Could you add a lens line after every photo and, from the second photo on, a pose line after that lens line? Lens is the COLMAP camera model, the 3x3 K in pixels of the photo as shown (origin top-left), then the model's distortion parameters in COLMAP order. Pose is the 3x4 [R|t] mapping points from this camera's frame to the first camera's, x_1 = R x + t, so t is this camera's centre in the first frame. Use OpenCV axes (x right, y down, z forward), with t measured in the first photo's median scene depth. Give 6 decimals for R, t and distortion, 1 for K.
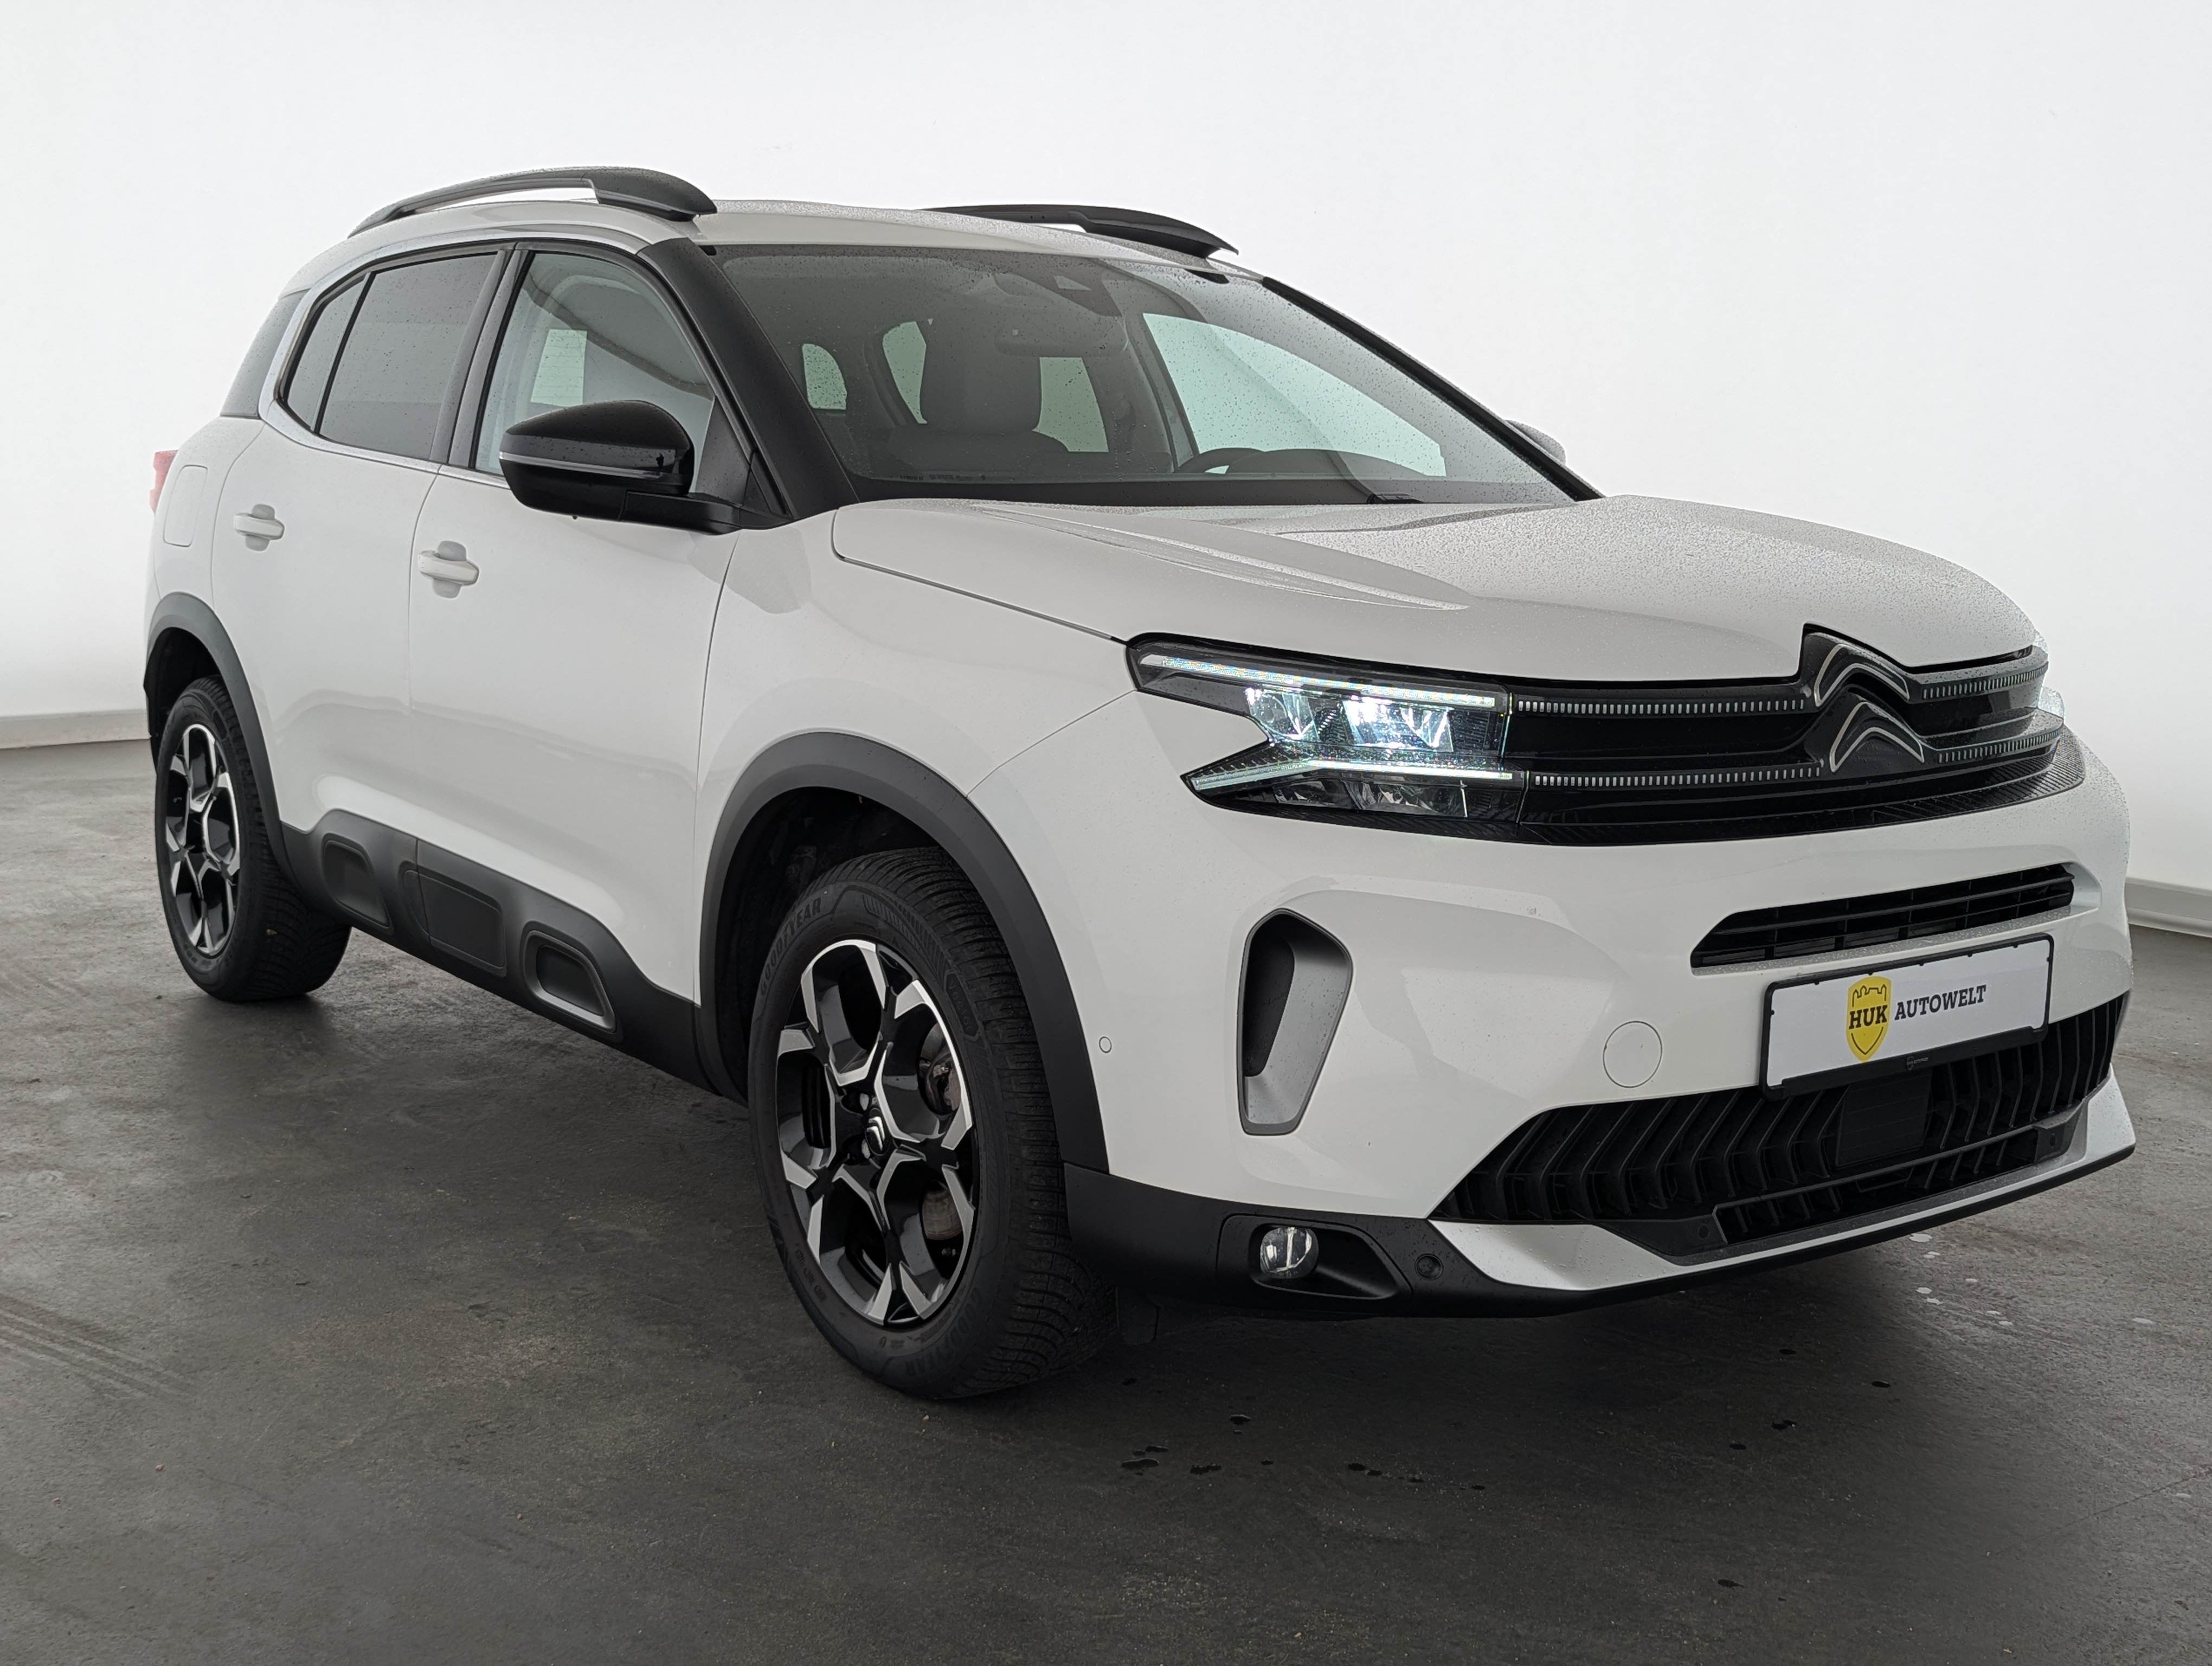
lens RADIAL K [[2488.8, 0, 1106.0], [0, 2488.8, 833.0], [0, 0, 1]] dist [0.042883, -0.026879]
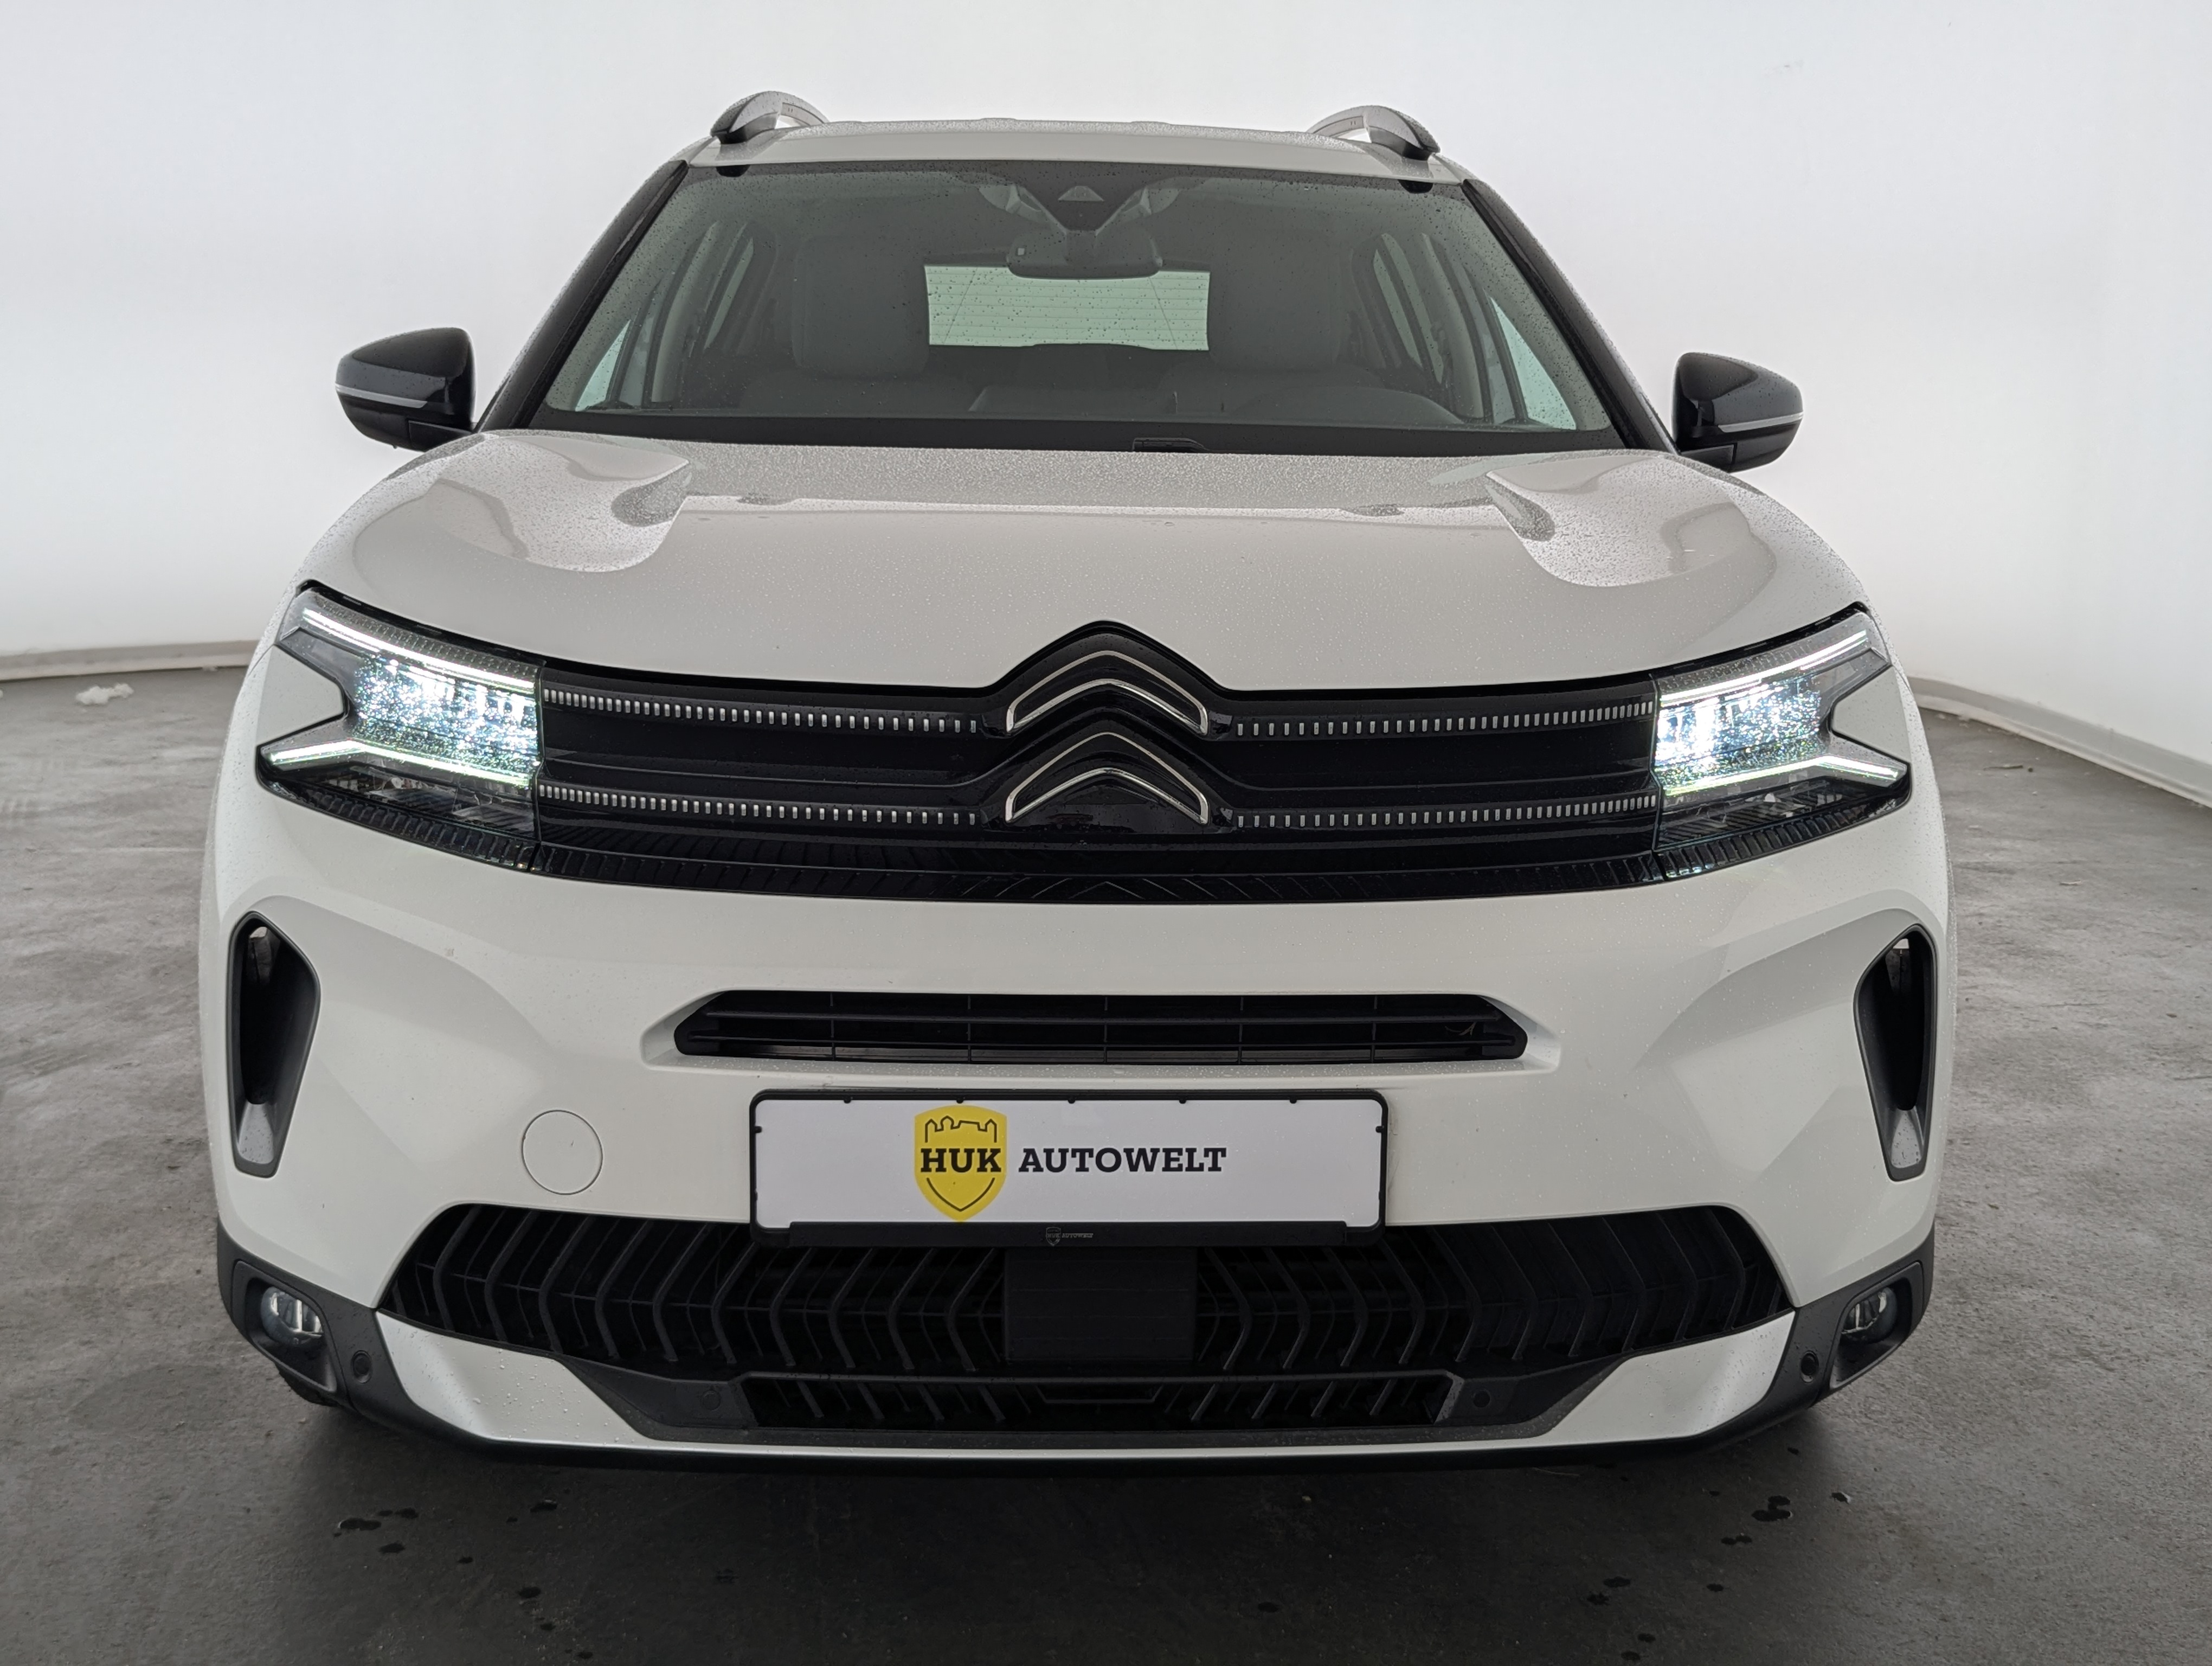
lens RADIAL K [[2459.4, 0, 1145.2], [0, 2459.4, 819.3], [0, 0, 1]] dist [0.073253, -0.157908]
pose [[0.839625, 0.099856, -0.533909, 0.734443], [-0.094392, 0.994824, 0.037618, -0.057985], [0.534902, 0.018812, 0.844705, 0.428280]]
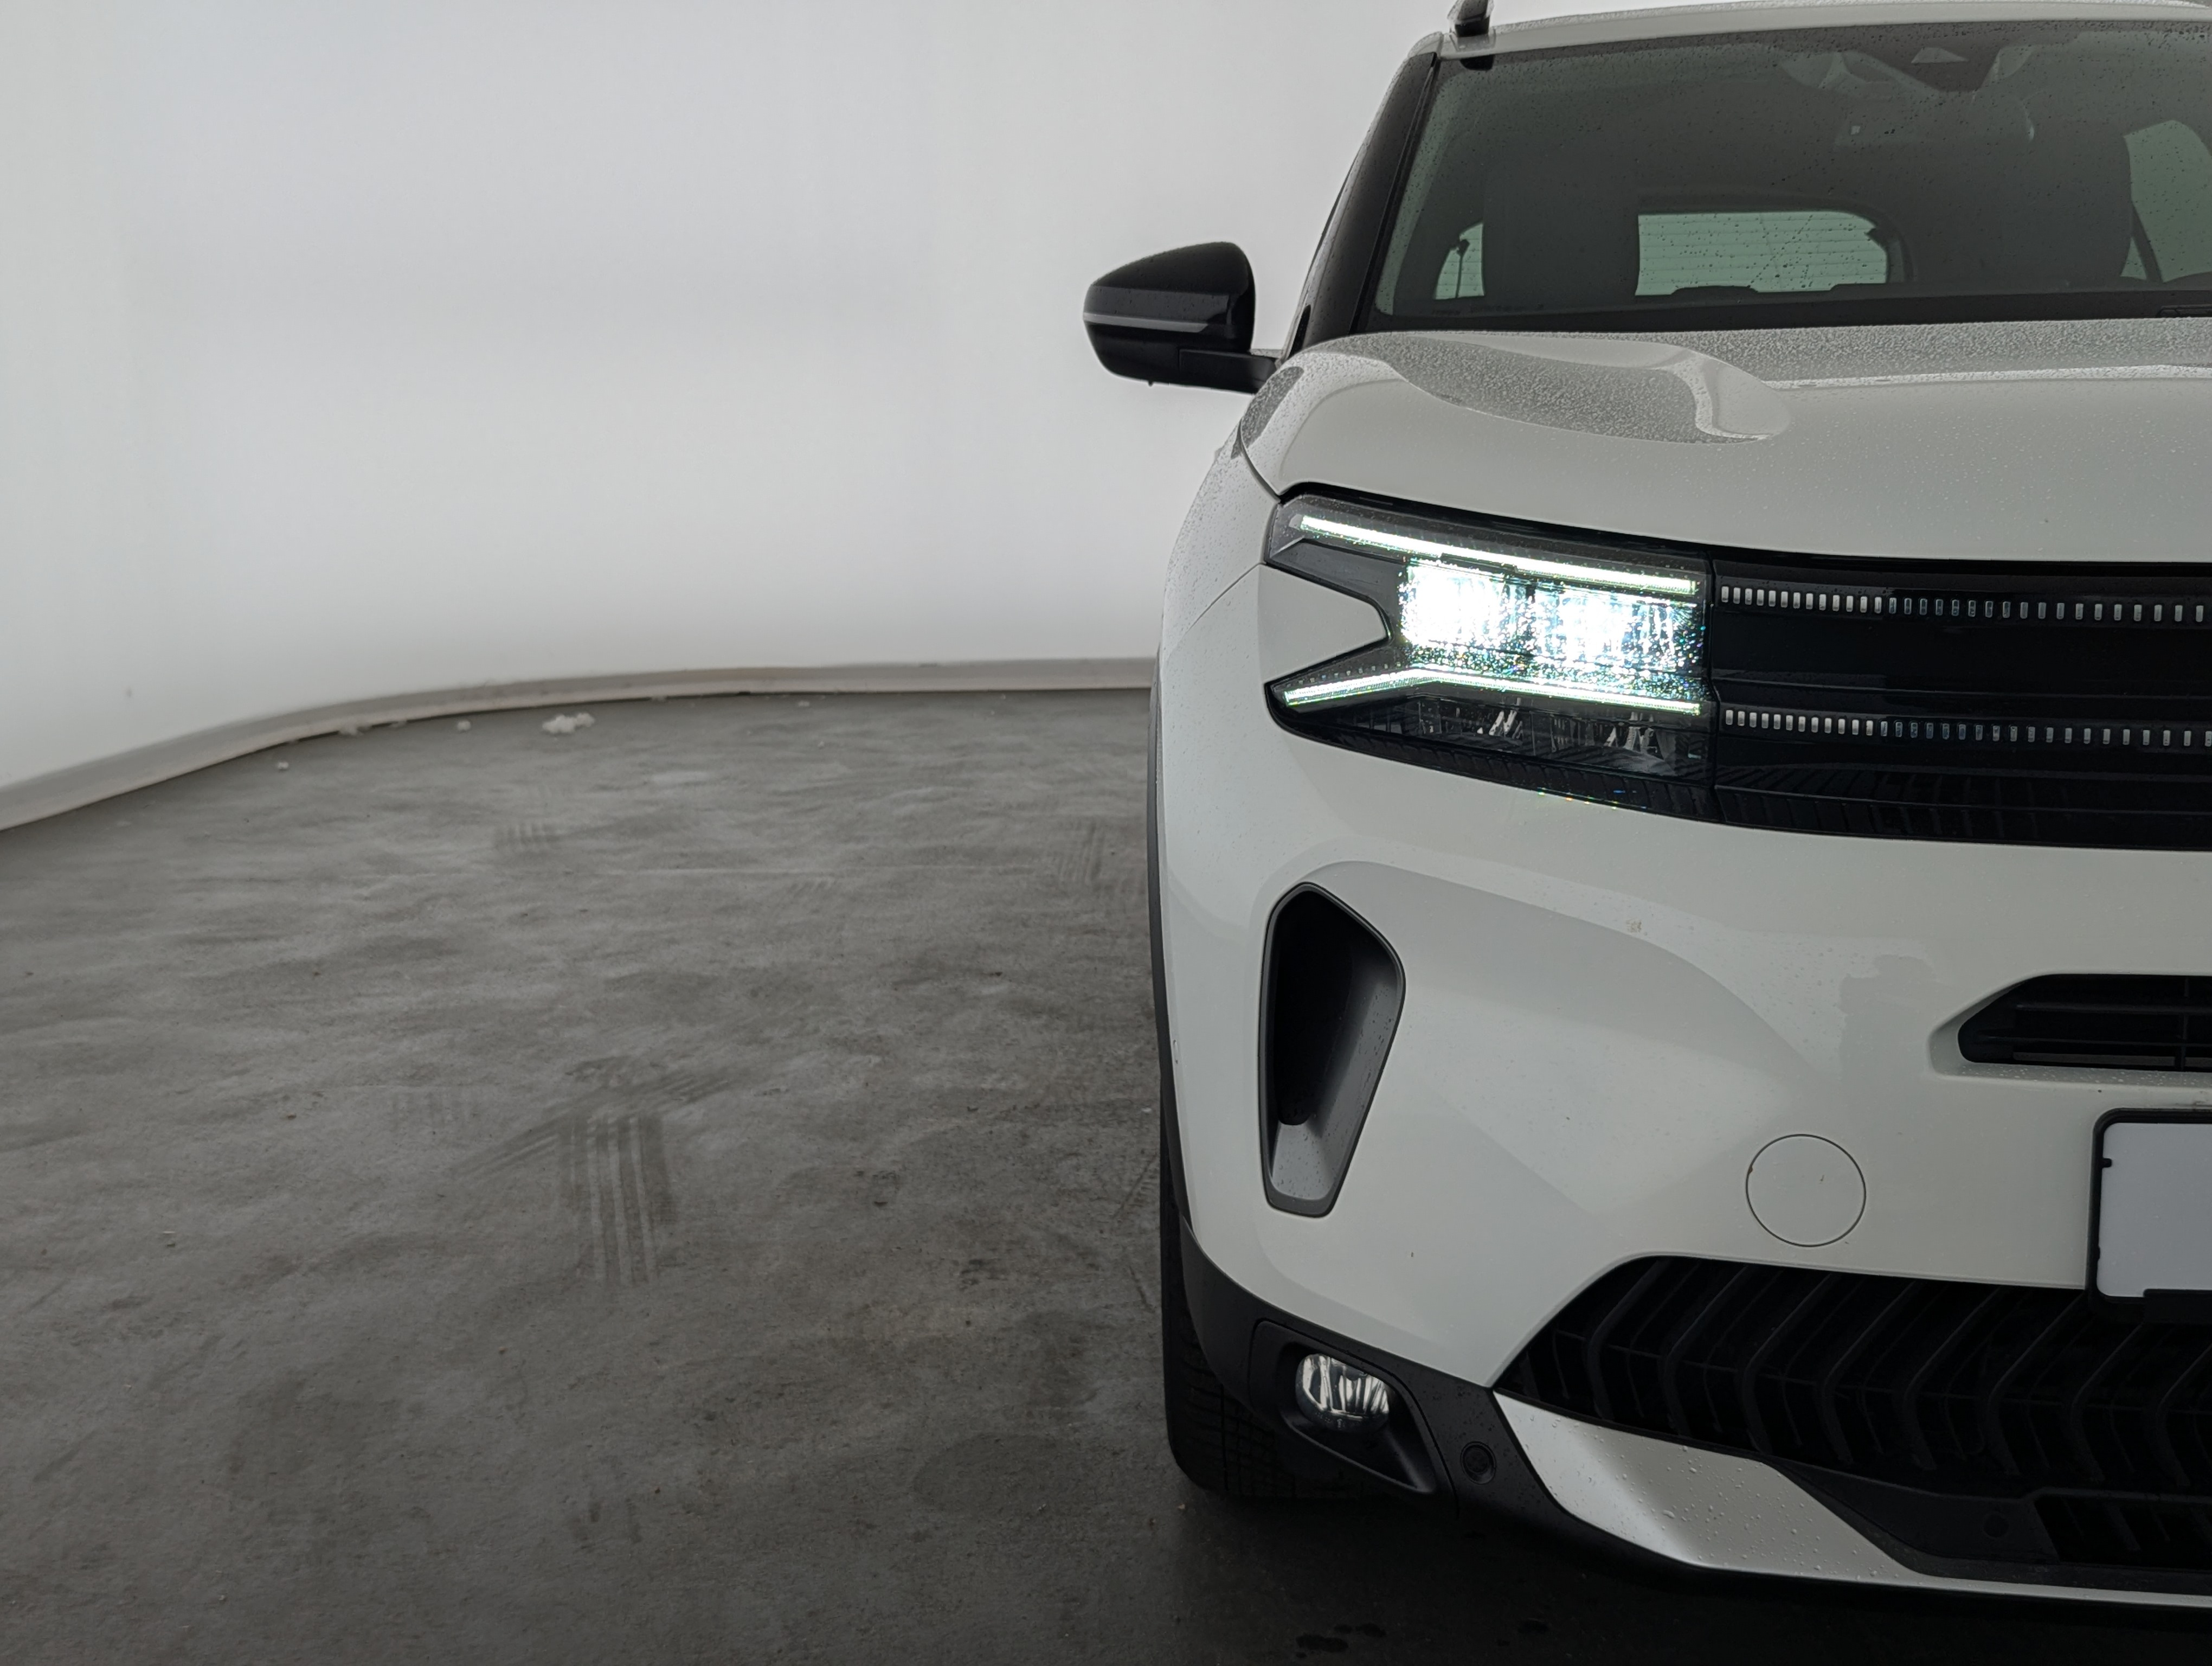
lens RADIAL K [[2488.8, 0, 1106.0], [0, 2488.8, 833.0], [0, 0, 1]] dist [0.042883, -0.026879]
pose [[0.758985, 0.084156, -0.645647, 0.440852], [-0.077016, 0.996254, 0.039320, -0.005021], [0.646537, 0.019882, 0.762623, 0.427411]]
